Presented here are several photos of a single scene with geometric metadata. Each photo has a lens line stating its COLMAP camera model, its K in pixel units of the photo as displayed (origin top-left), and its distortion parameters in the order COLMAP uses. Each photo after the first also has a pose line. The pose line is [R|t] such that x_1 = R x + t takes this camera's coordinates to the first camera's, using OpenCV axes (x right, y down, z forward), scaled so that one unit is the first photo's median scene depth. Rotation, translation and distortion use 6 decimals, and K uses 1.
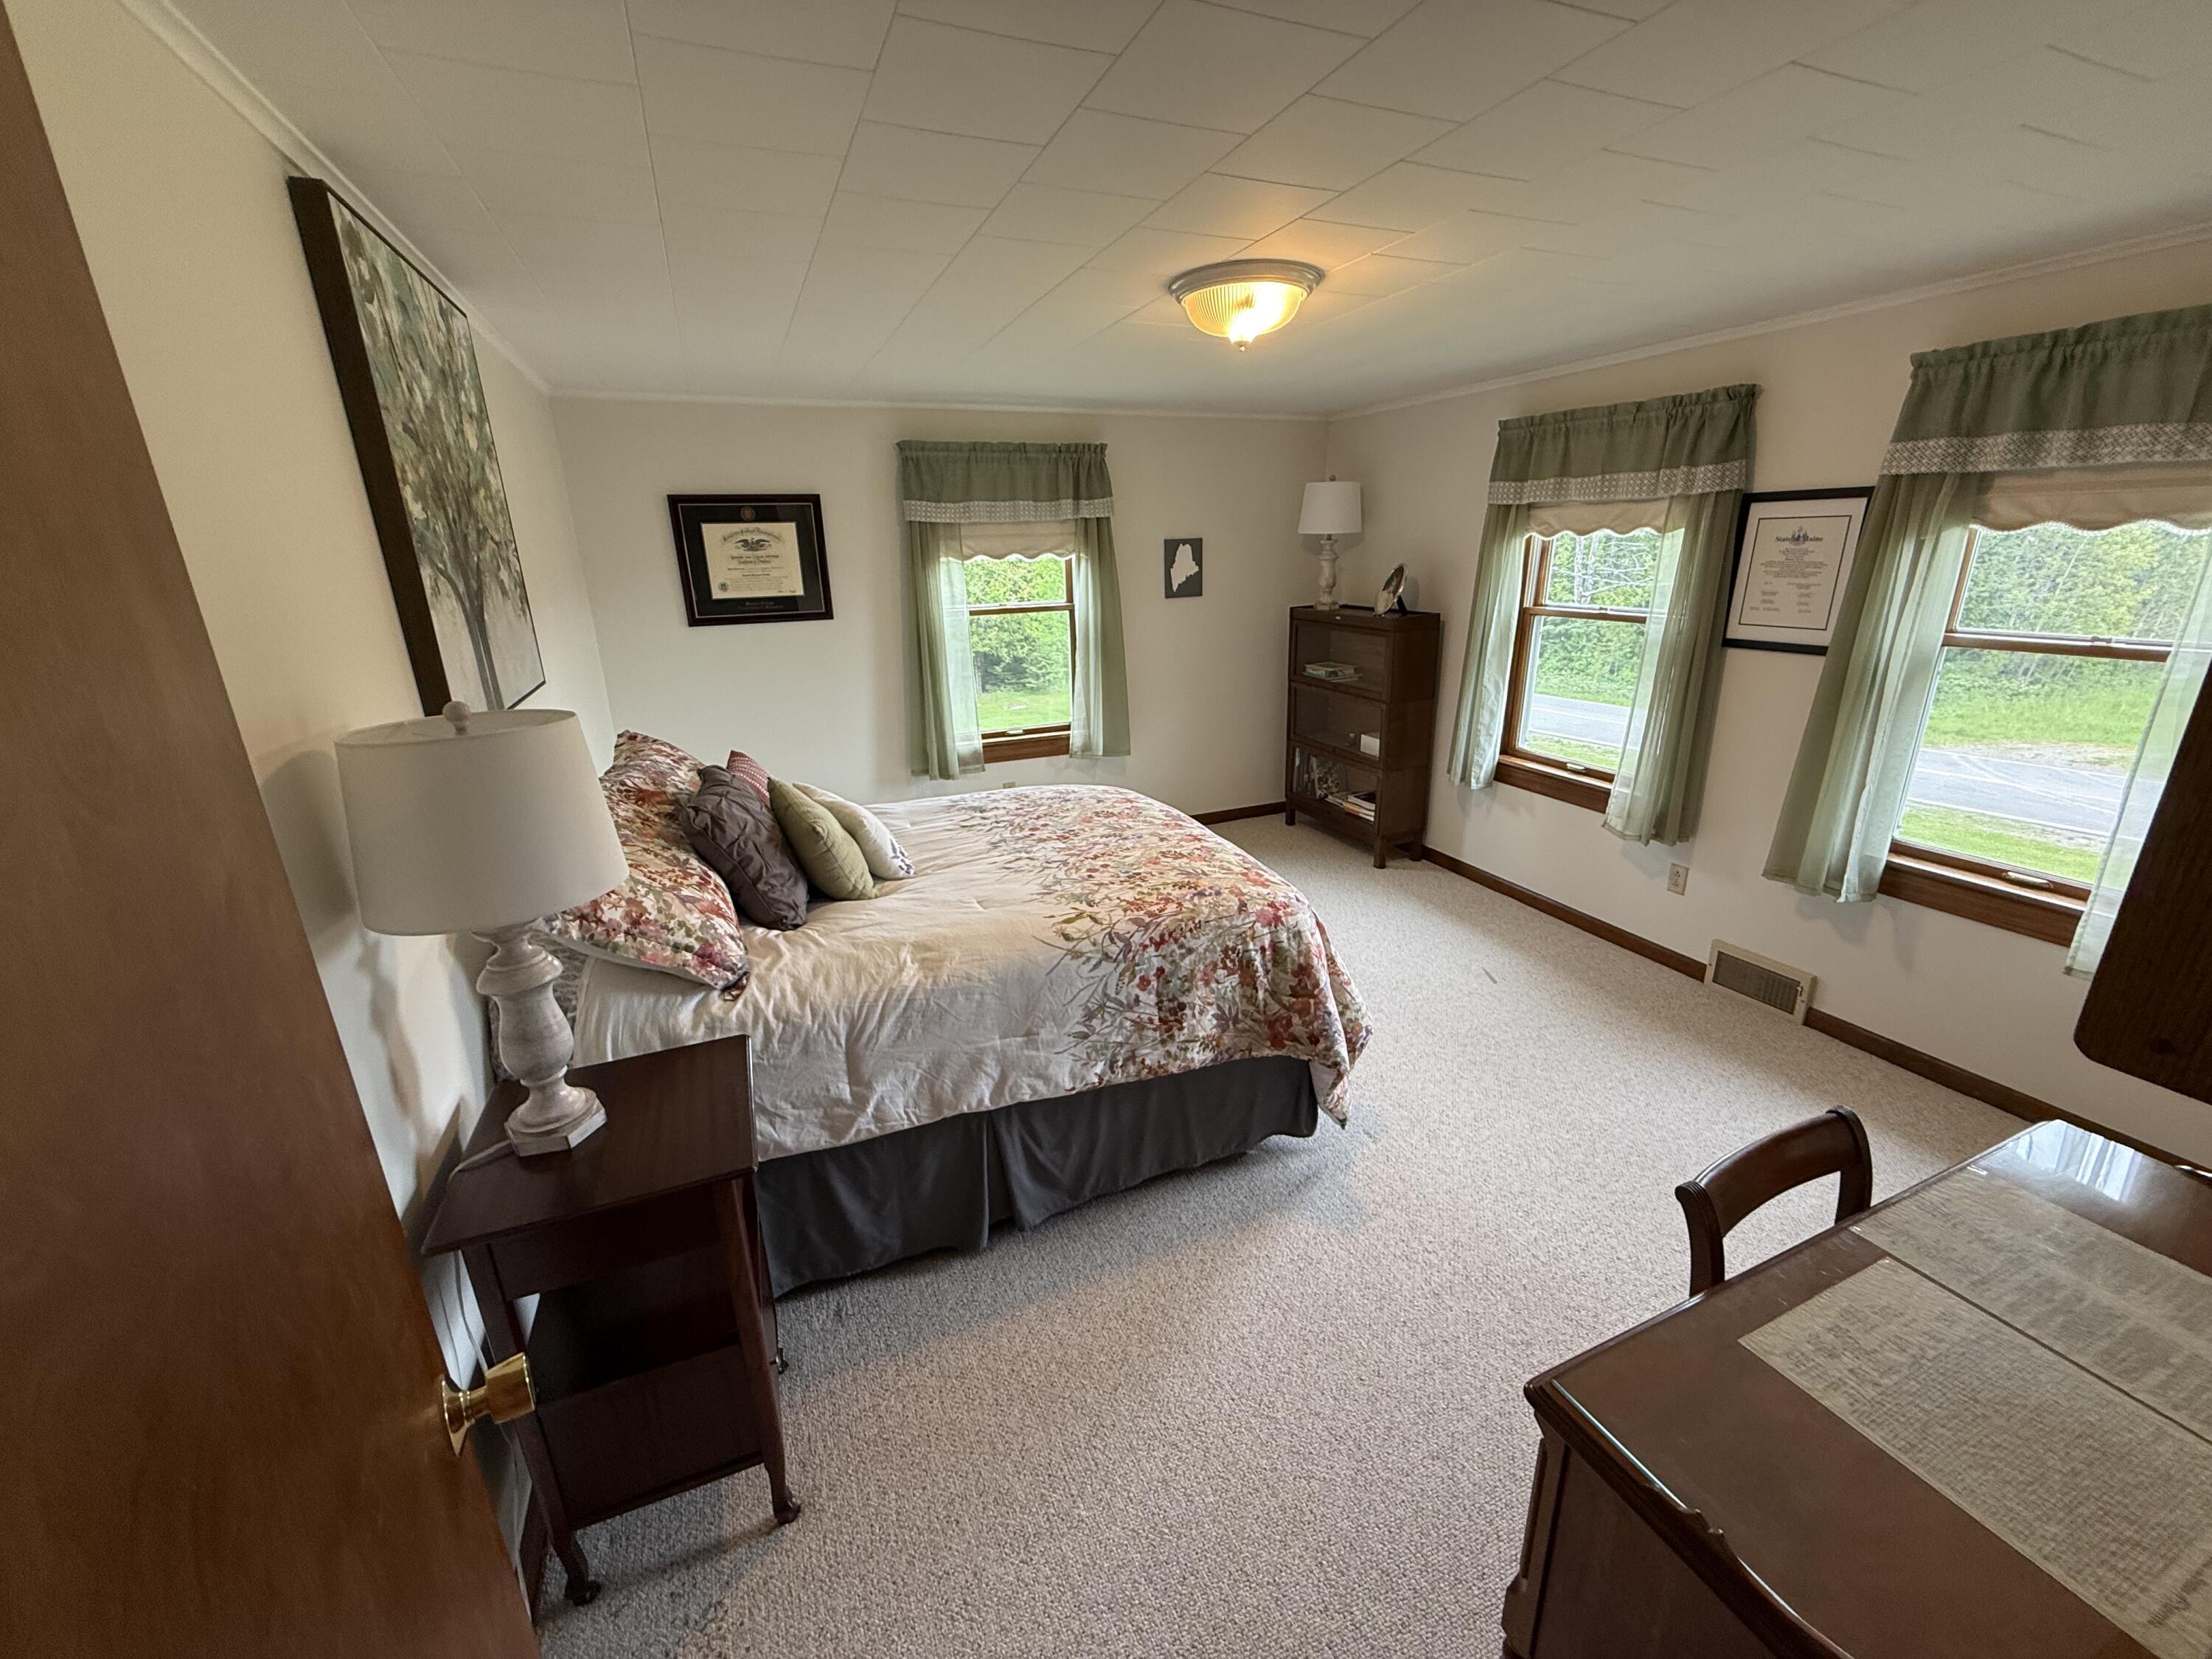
lens RADIAL K [[879.0, 0, 1099.3], [0, 879.0, 829.3], [0, 0, 1]] dist [-0.001621, -0.000131]
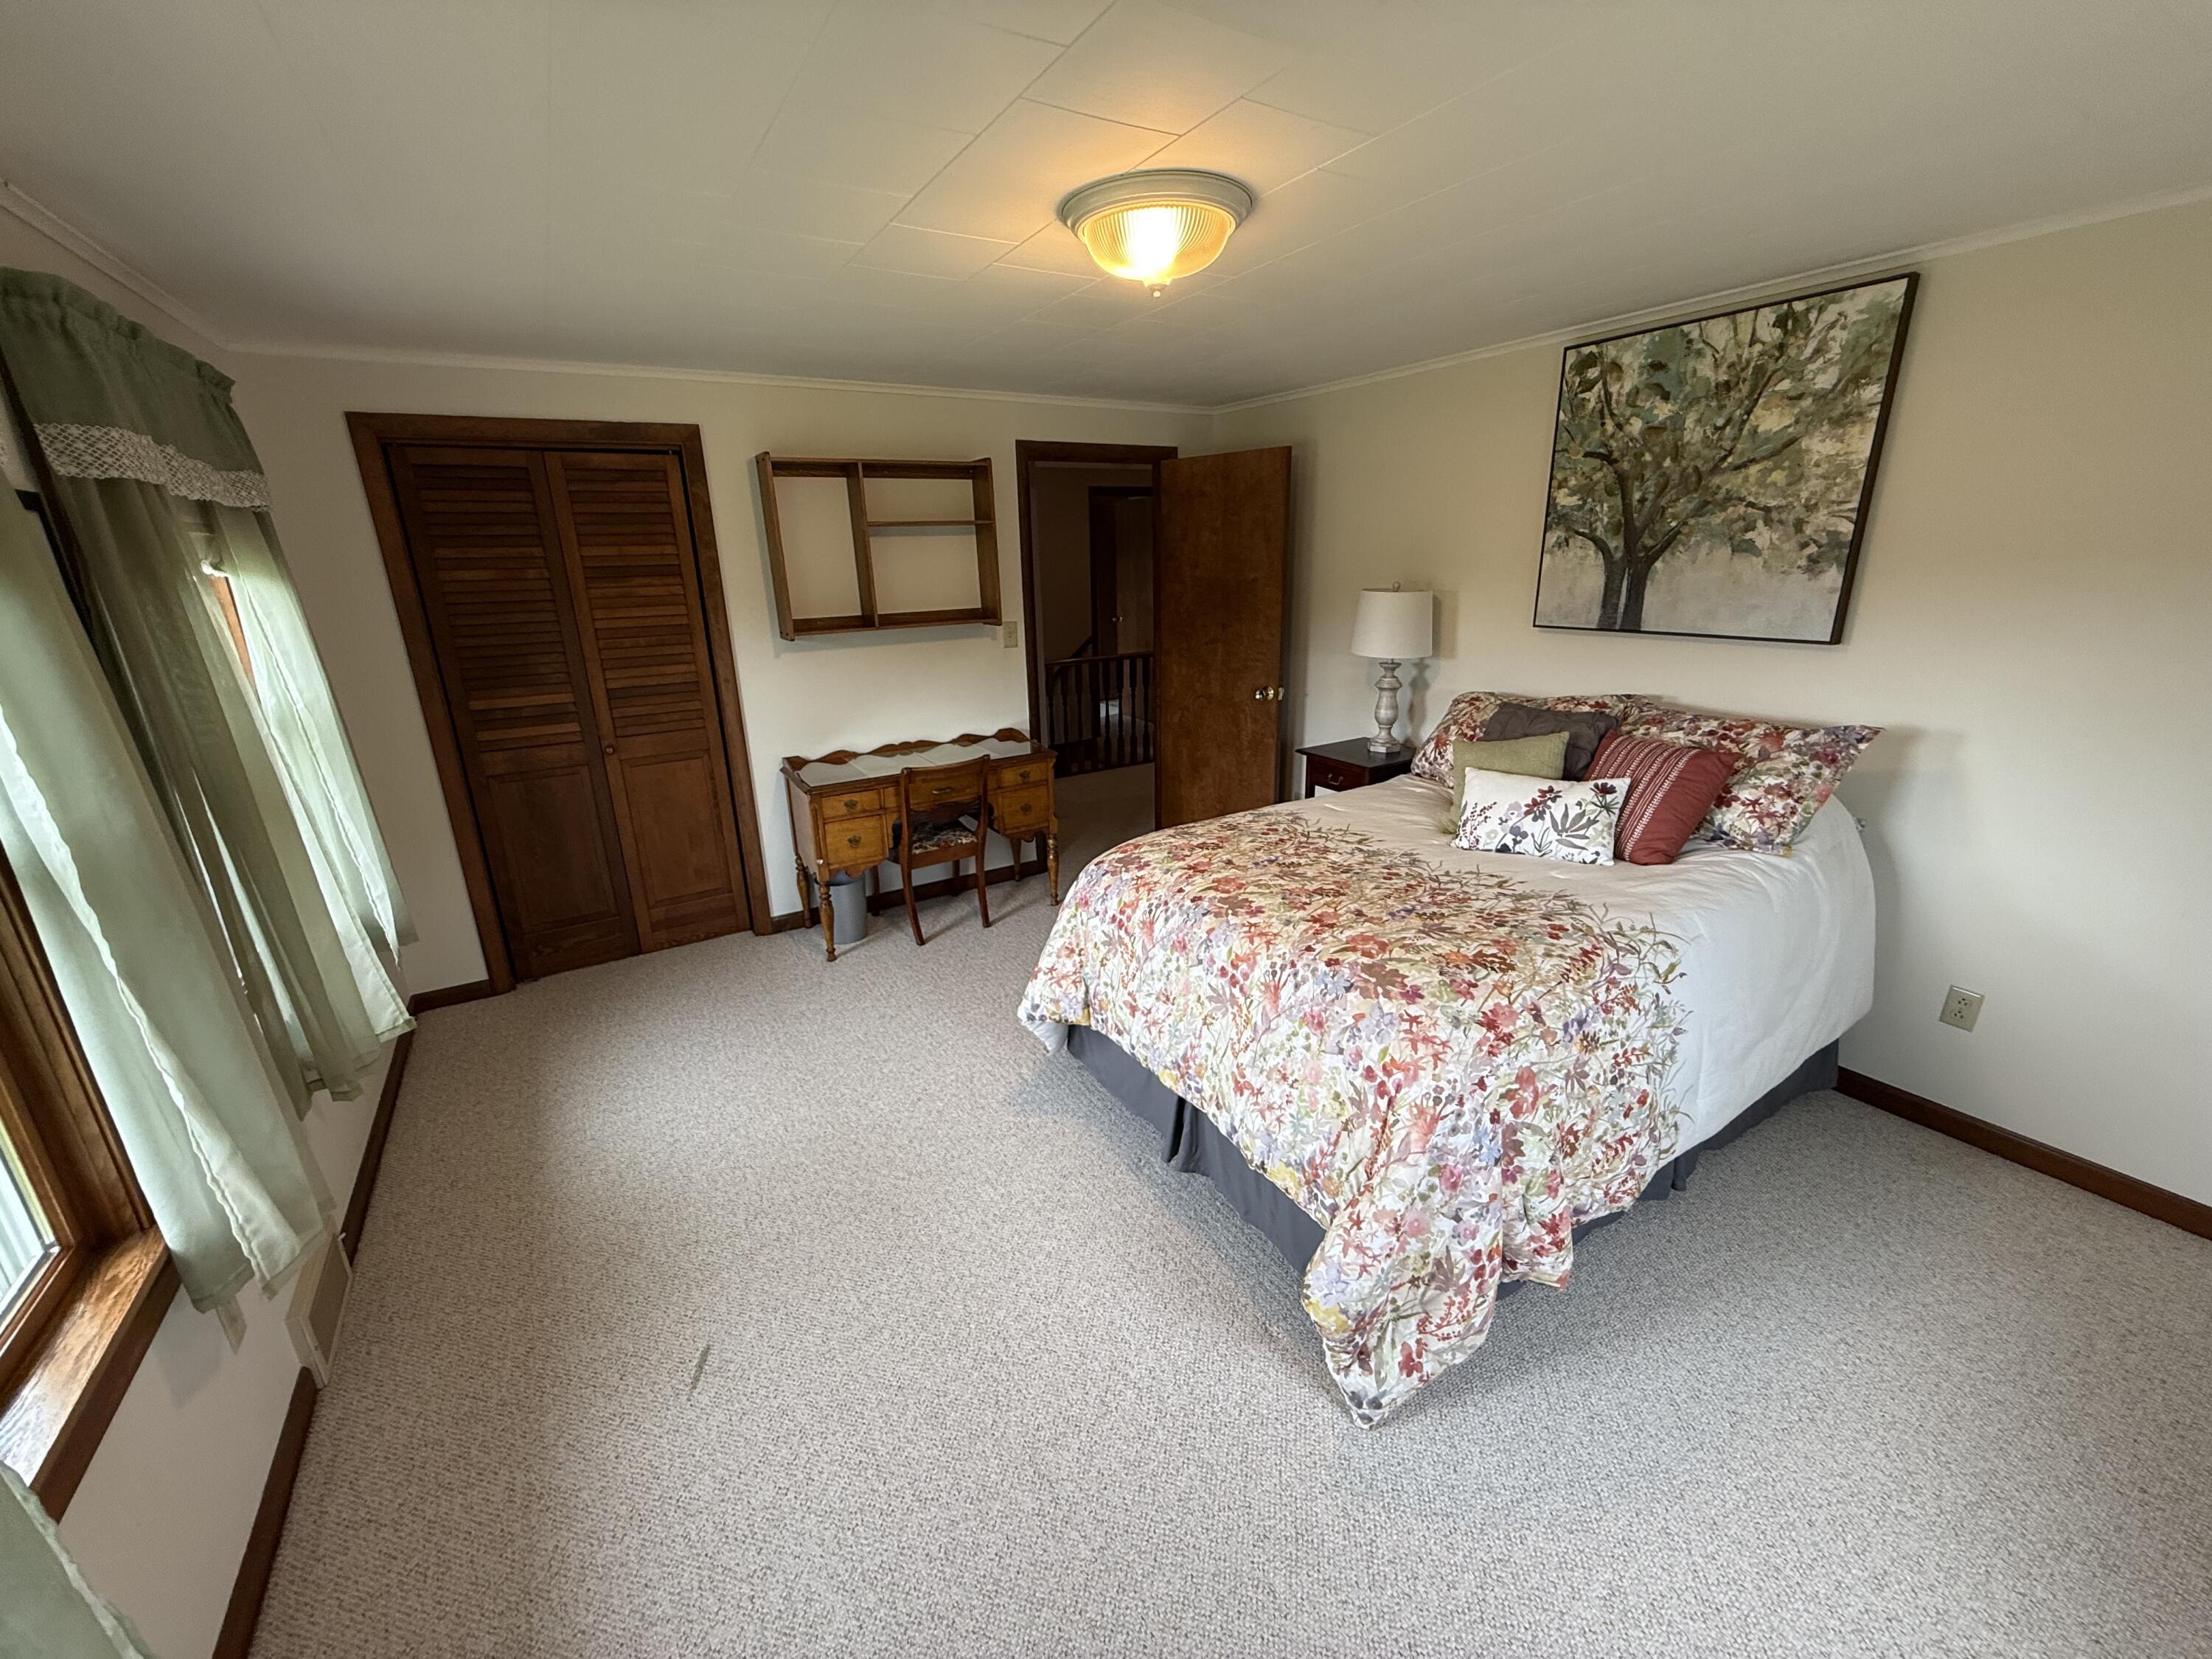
lens RADIAL K [[879.0, 0, 1104.3], [0, 879.0, 824.8], [0, 0, 1]] dist [-0.001621, -0.000131]
pose [[-0.987327, 0.091459, -0.129692, 0.246706], [-0.000870, 0.814096, 0.580729, -0.429793], [0.158695, 0.573483, -0.803700, 1.328430]]
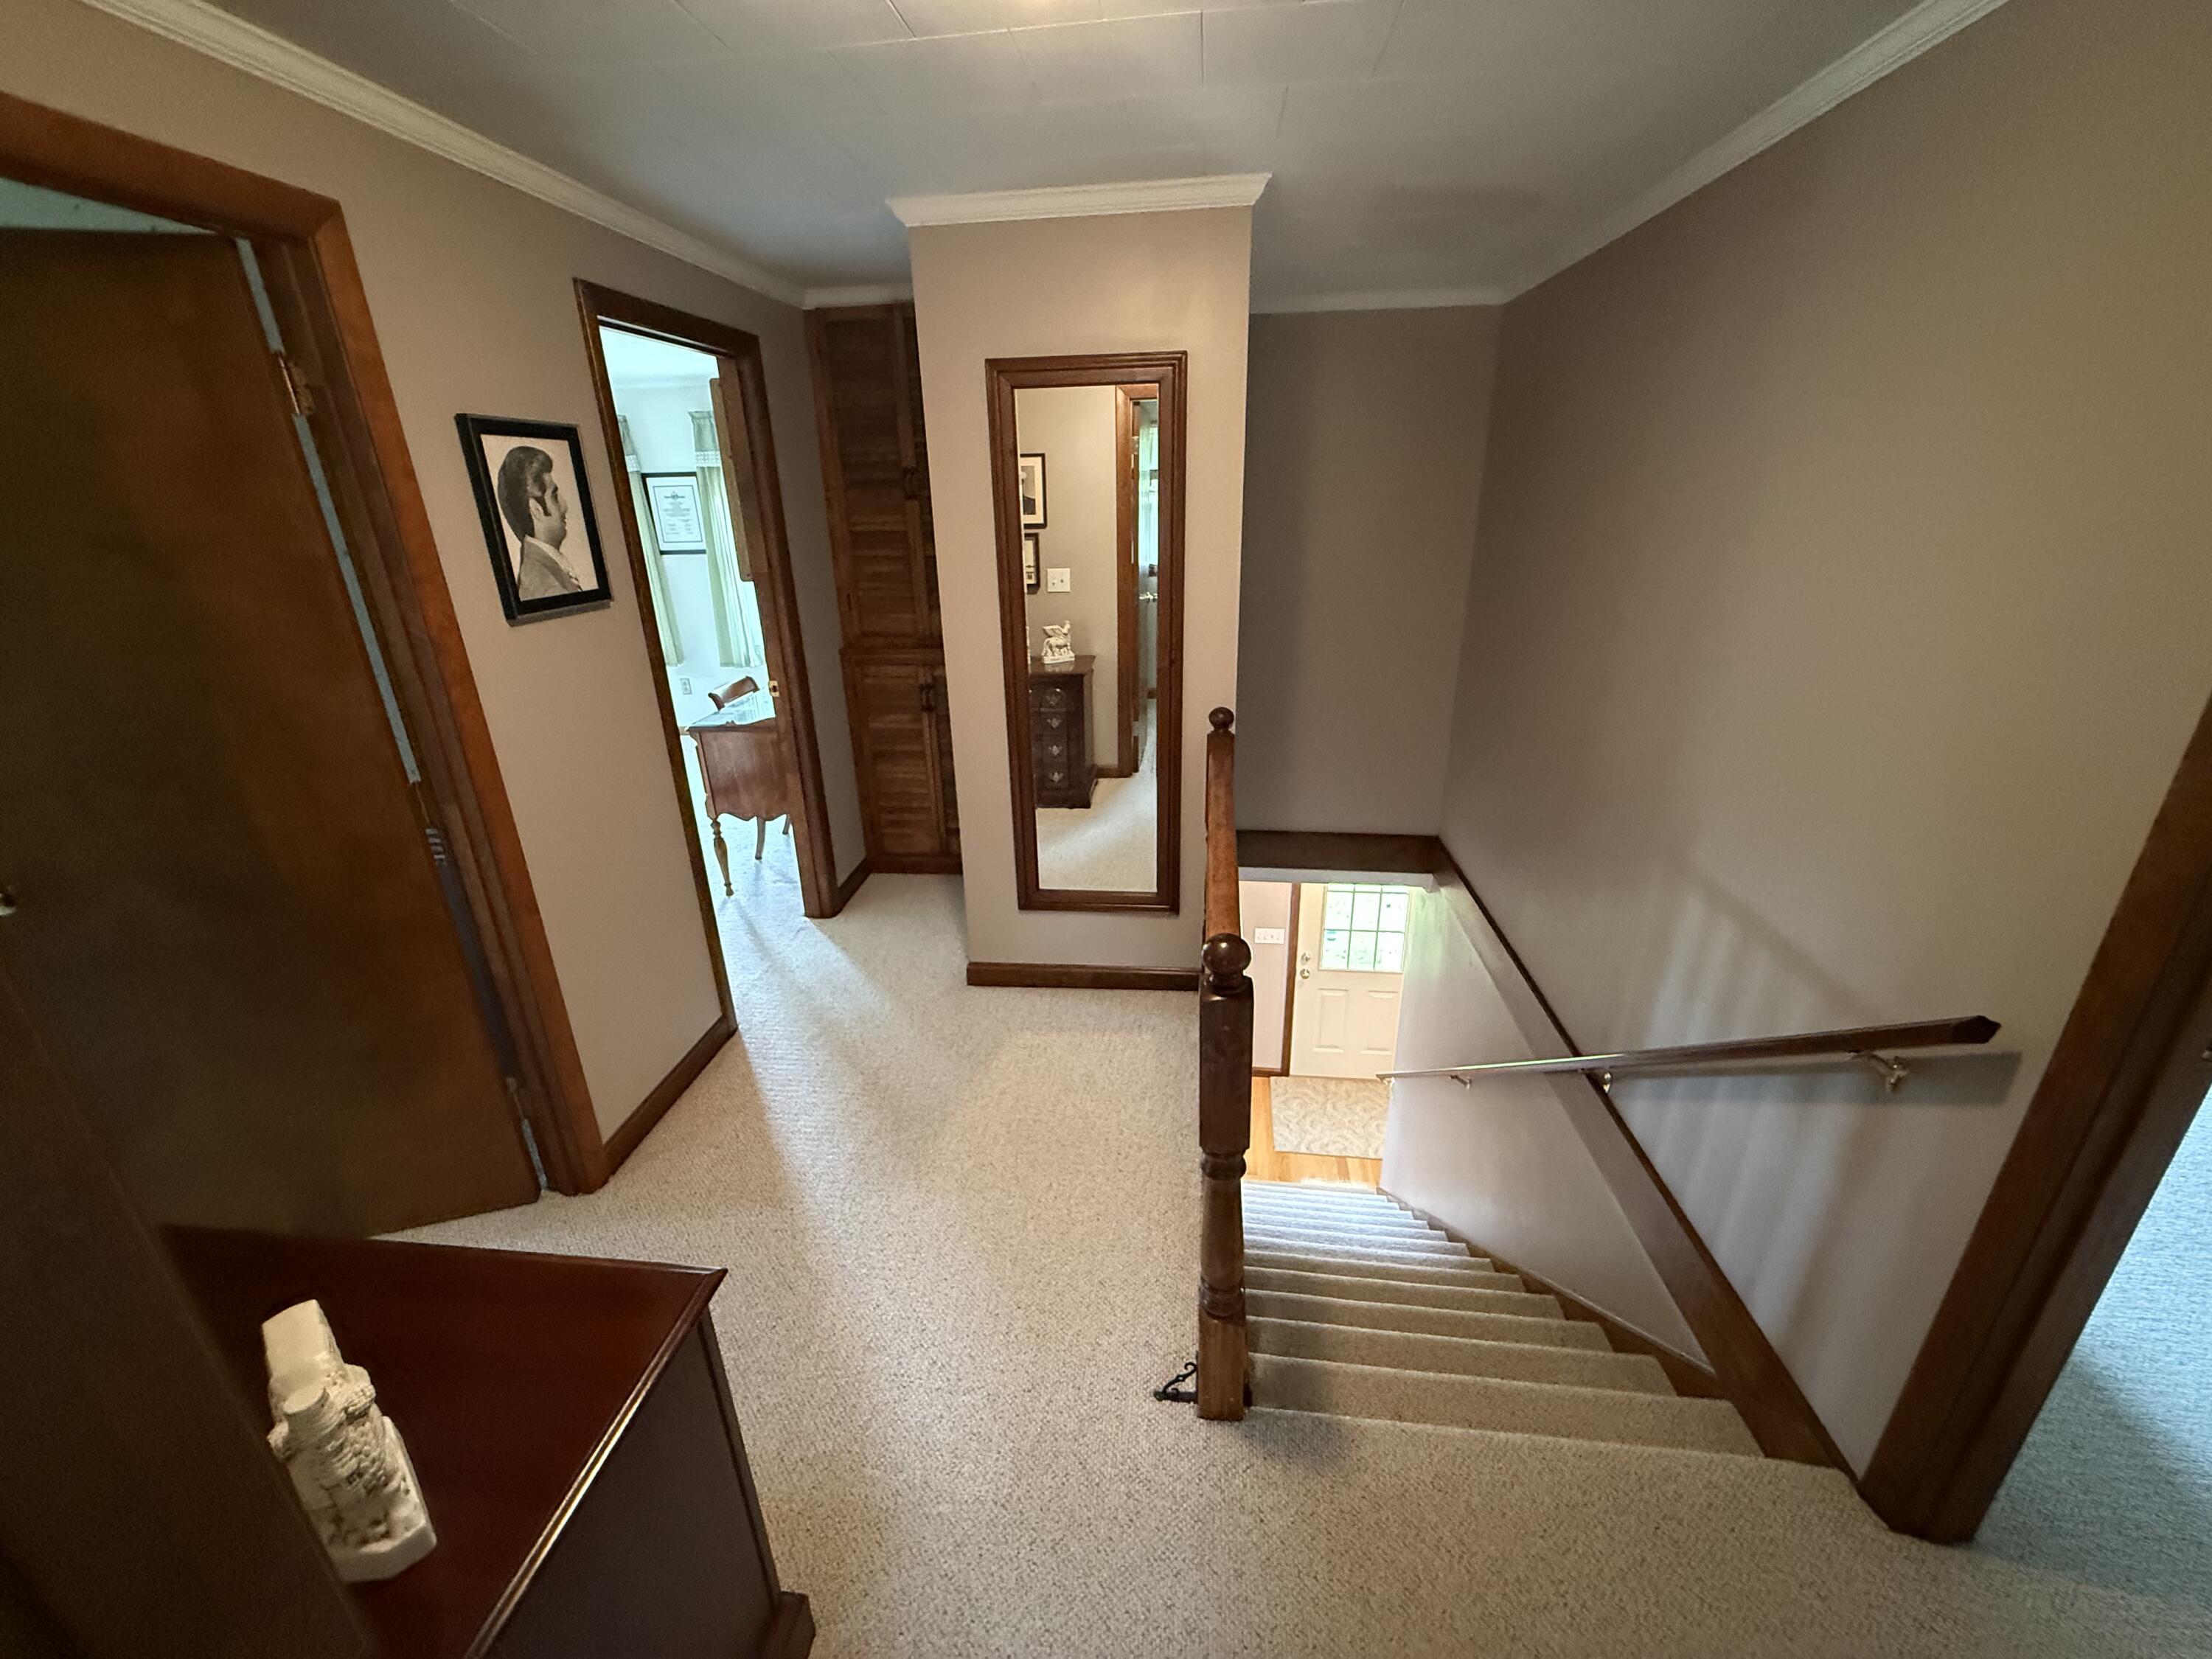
lens RADIAL K [[879.0, 0, 1103.5], [0, 879.0, 829.0], [0, 0, 1]] dist [-0.001621, -0.000131]
pose [[0.492247, -0.298531, 0.817663, -0.592481], [0.275773, 0.944447, 0.178800, 0.299565], [-0.825616, 0.137475, 0.547228, -0.808178]]
